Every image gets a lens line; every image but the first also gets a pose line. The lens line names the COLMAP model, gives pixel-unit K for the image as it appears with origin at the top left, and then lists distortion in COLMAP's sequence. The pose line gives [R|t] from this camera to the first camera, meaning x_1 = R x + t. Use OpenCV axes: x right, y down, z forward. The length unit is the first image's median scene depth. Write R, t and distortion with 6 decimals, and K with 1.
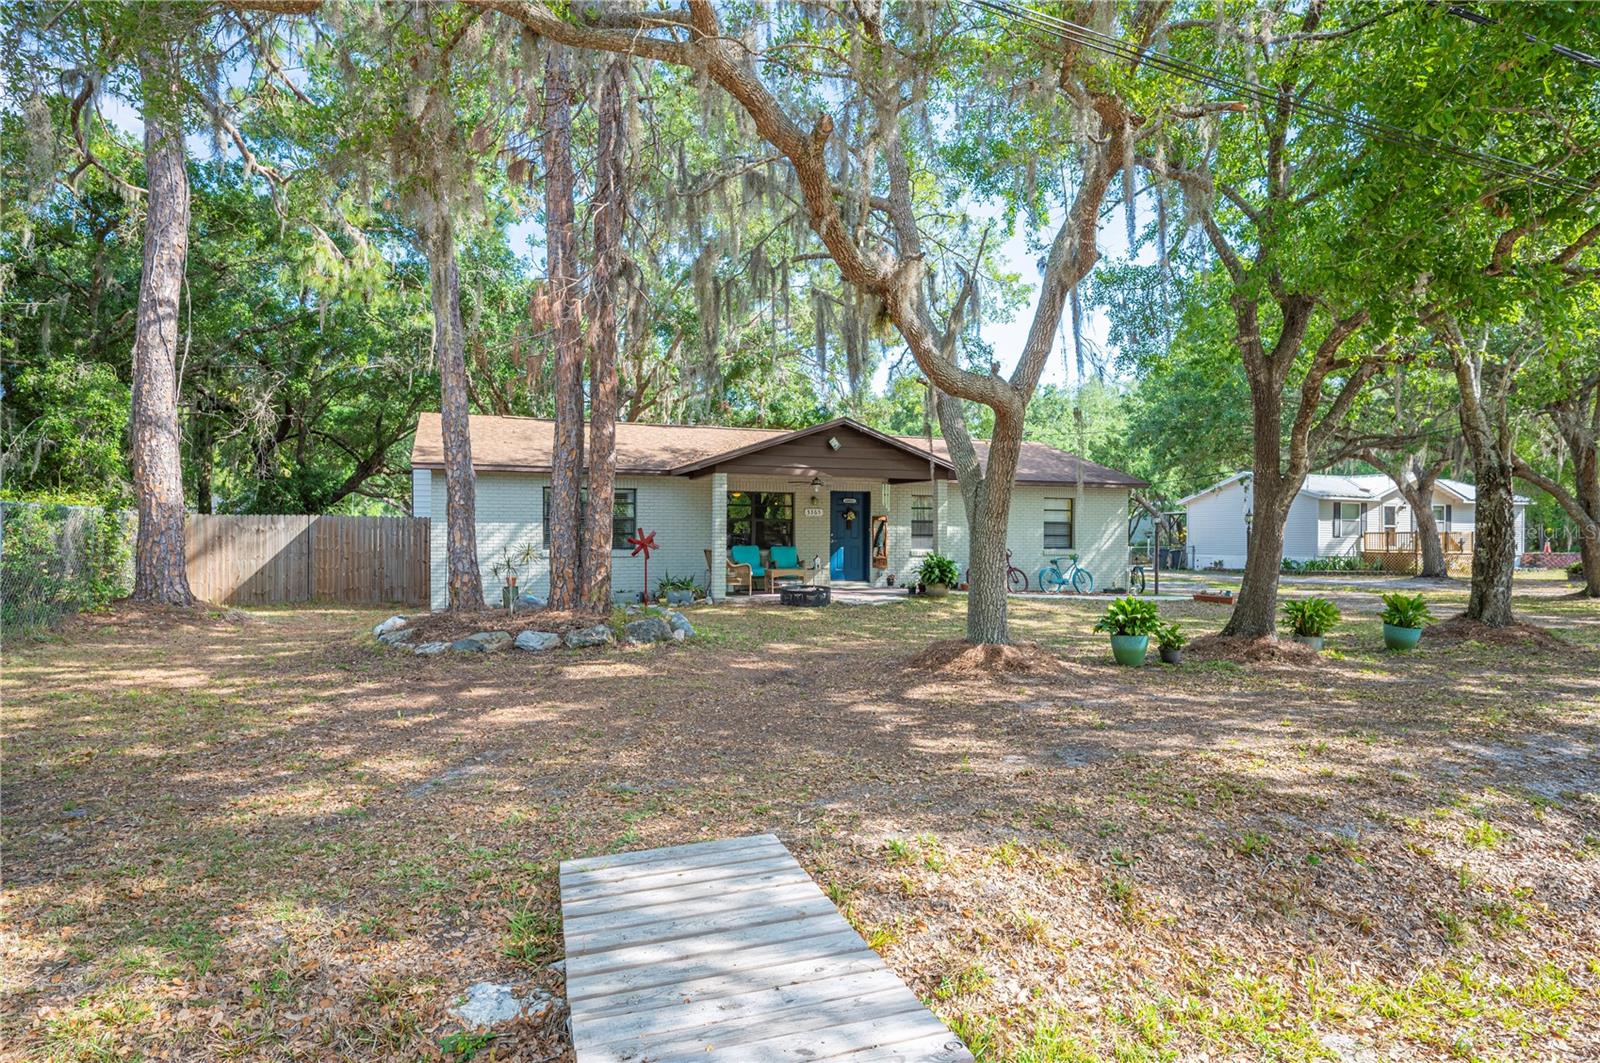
lens RADIAL K [[884.3, 0, 799.4], [0, 884.3, 532.3], [0, 0, 1]] dist [0.000077, 0.000353]
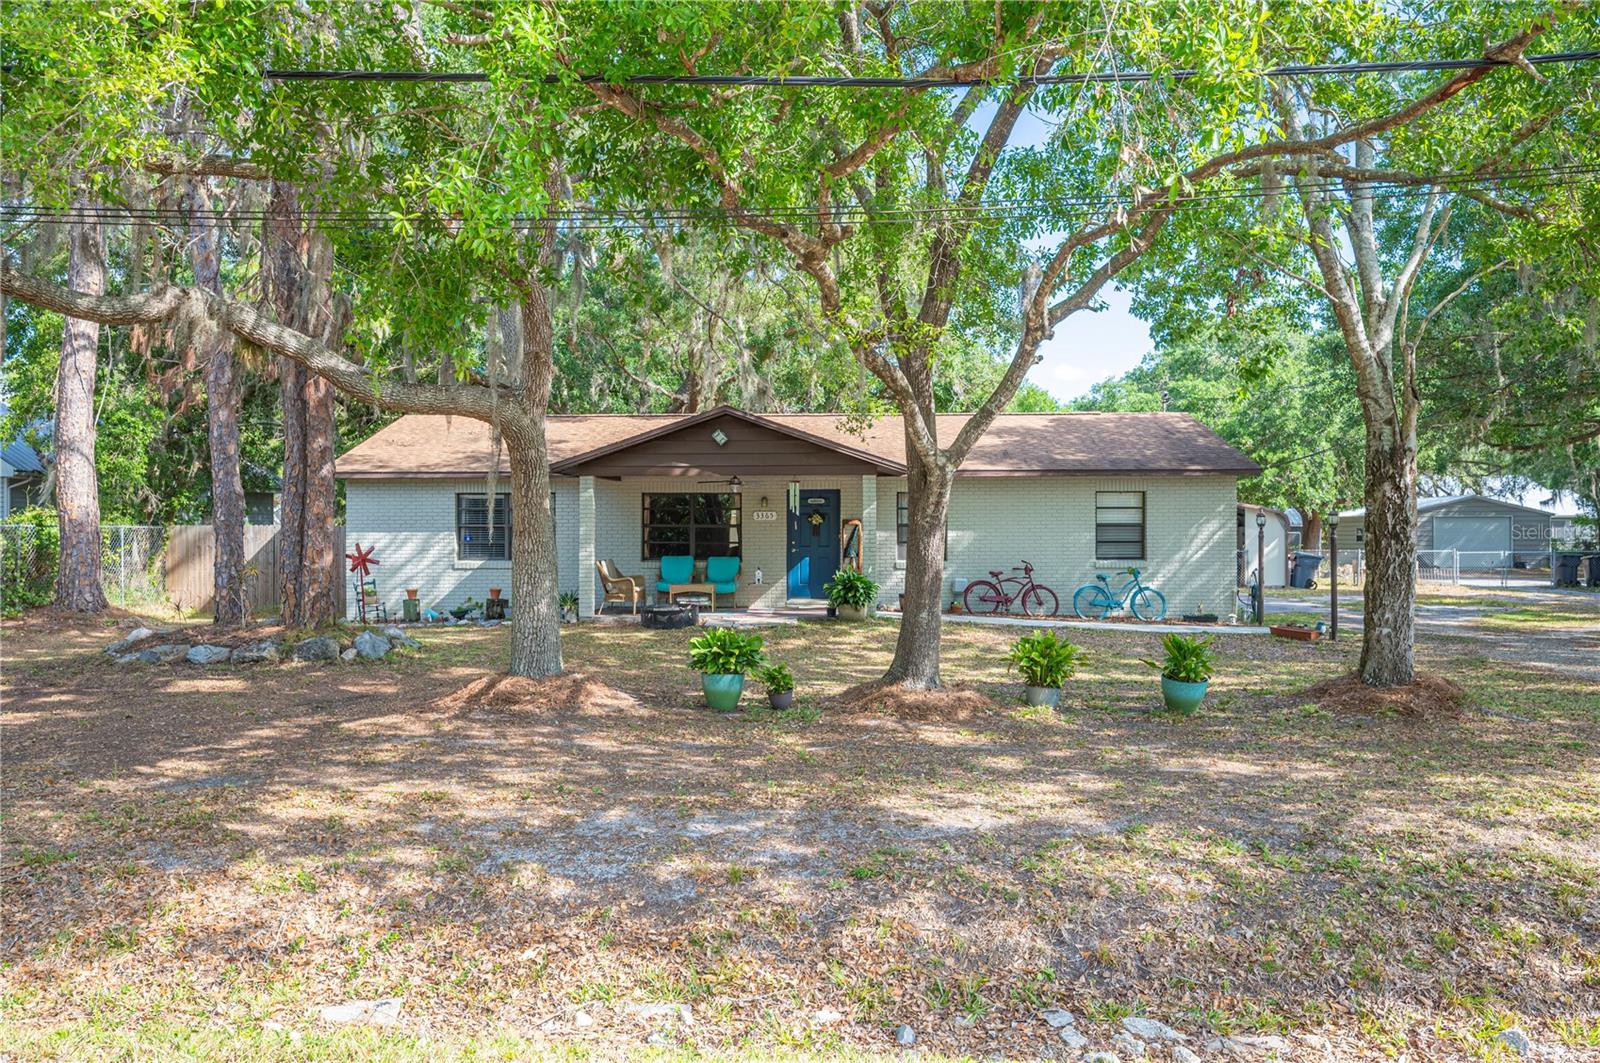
lens RADIAL K [[1152.6, 0, 805.8], [0, 1152.6, 532.8], [0, 0, 1]] dist [0.003887, -0.000751]
pose [[0.926178, -0.004201, -0.377062, 0.509277], [0.006693, 0.999964, 0.005299, -0.013343], [0.377026, -0.007431, 0.926173, 0.007970]]
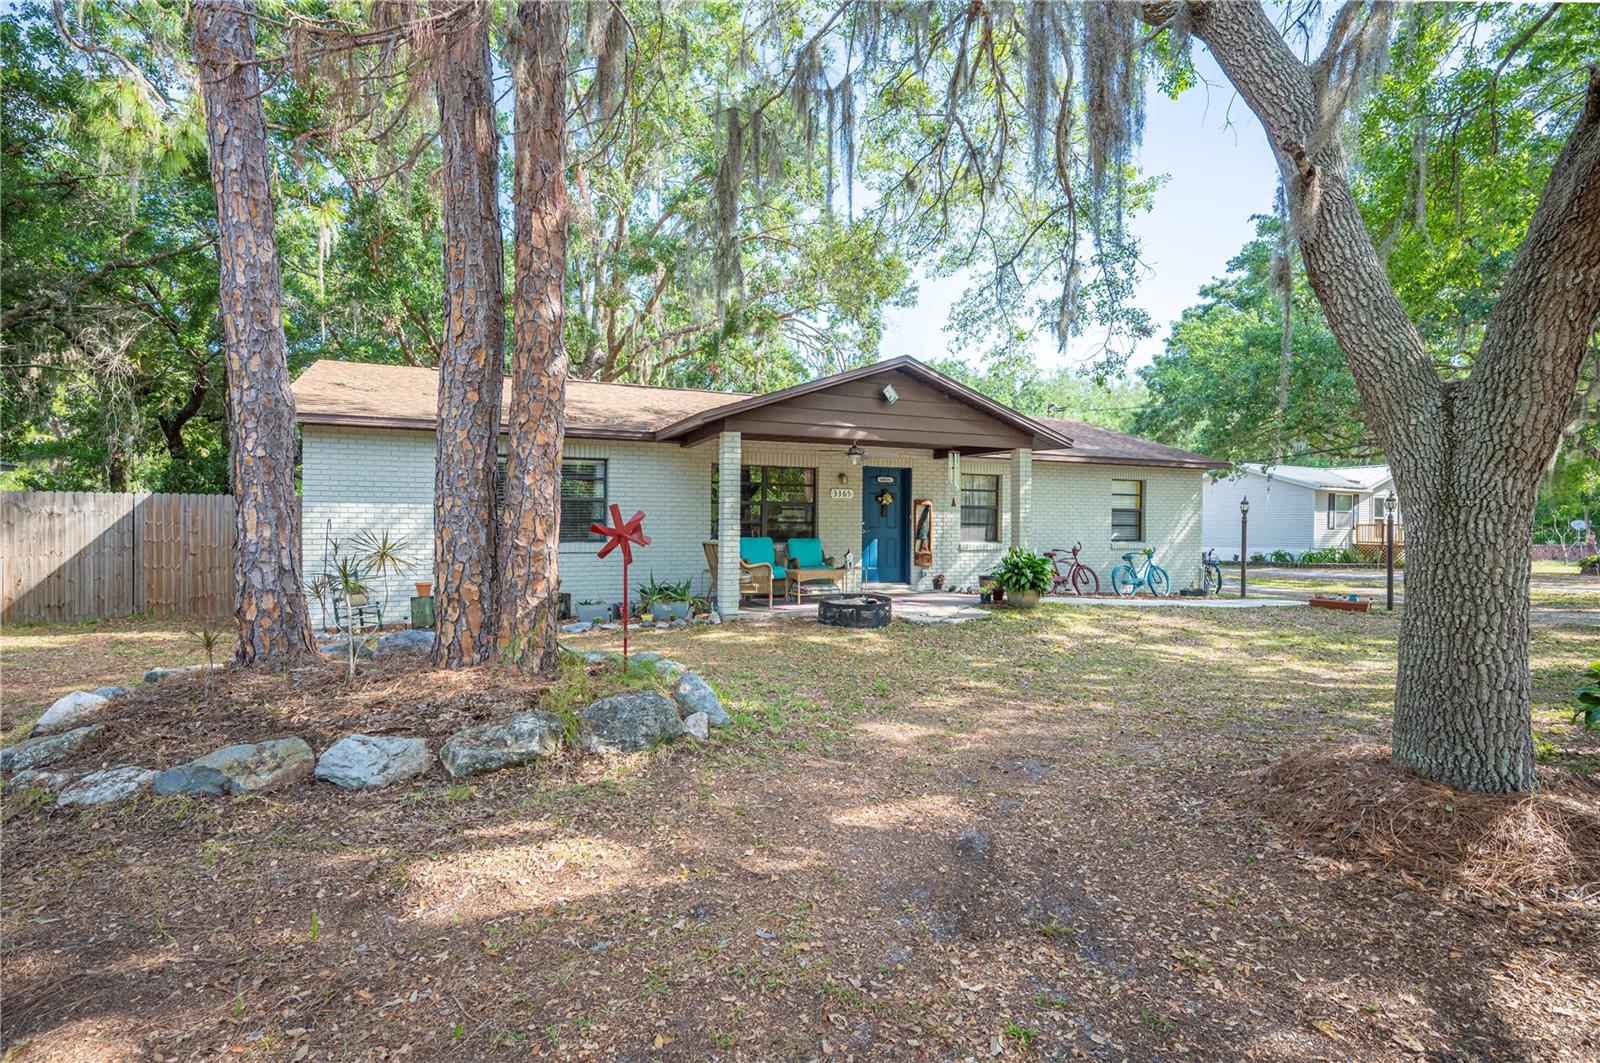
lens RADIAL K [[775.2, 0, 791.9], [0, 775.2, 536.8], [0, 0, 1]] dist [0.000859, -0.000852]
pose [[0.998774, 0.001587, 0.049483, -0.066442], [-0.002366, 0.999874, 0.015683, 0.004562], [-0.049452, -0.015781, 0.998652, 0.363891]]
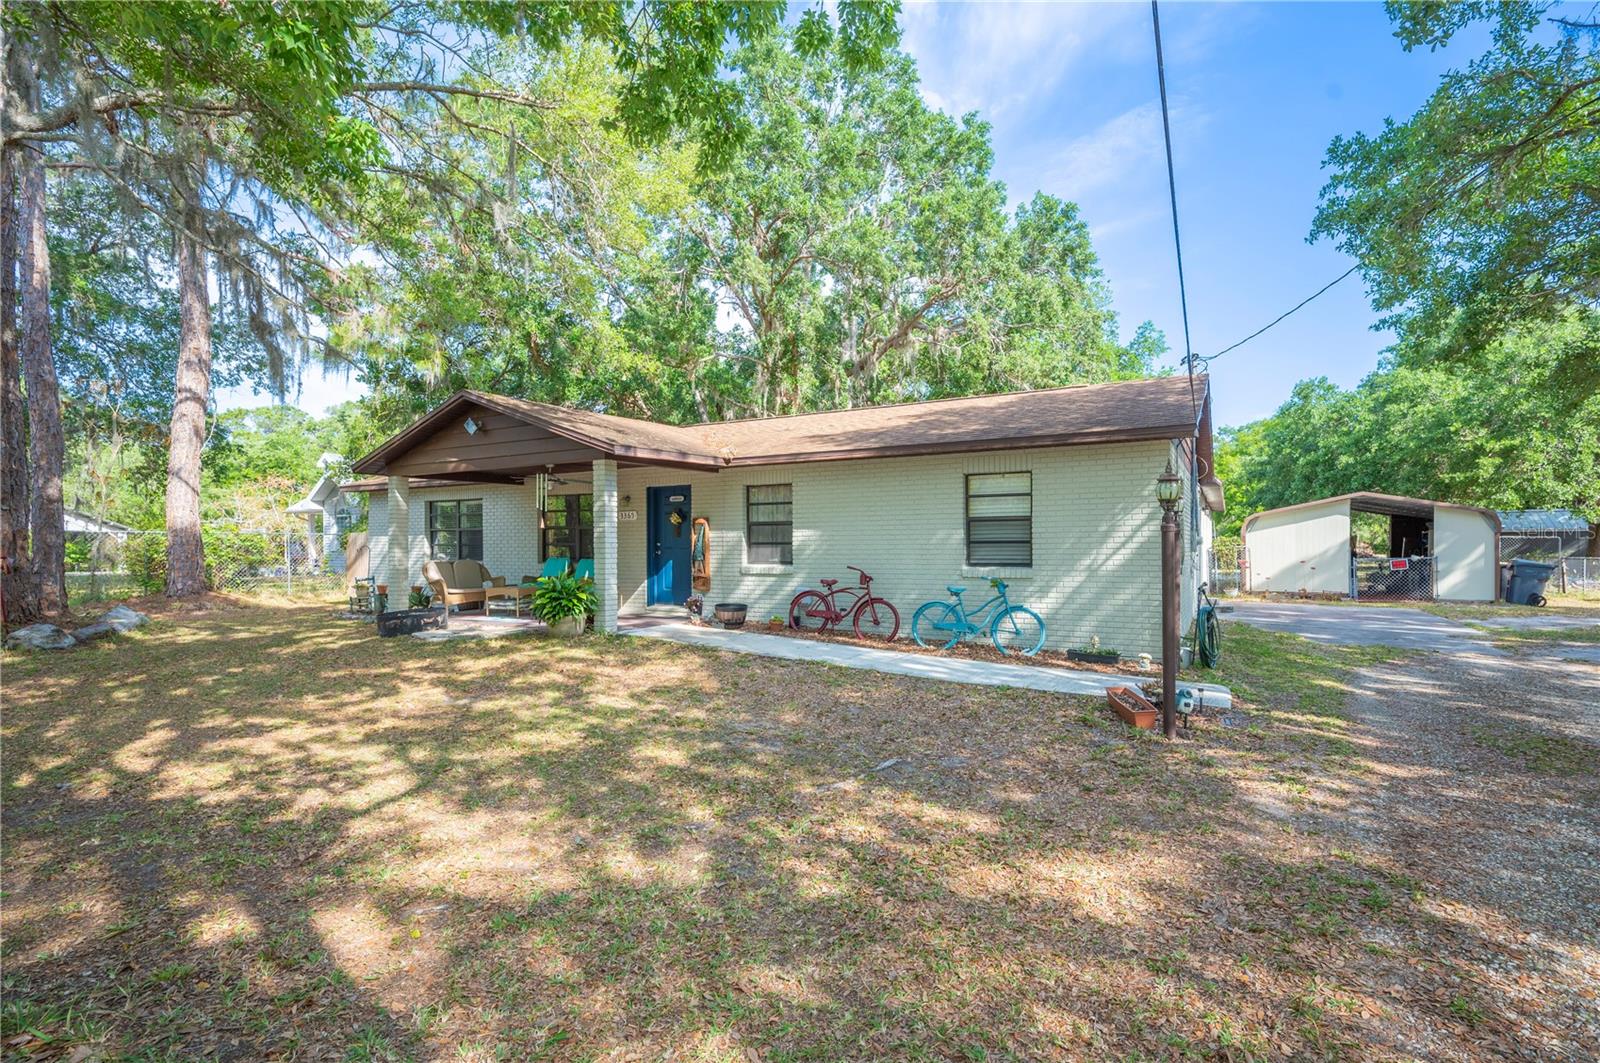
lens RADIAL K [[752.0, 0, 827.9], [0, 752.0, 541.5], [0, 0, 1]] dist [-0.012284, -0.000035]
pose [[0.648857, -0.009206, -0.760855, 0.706813], [0.010383, 0.999941, -0.003244, 0.004595], [0.760839, -0.005795, 0.648914, 0.771454]]
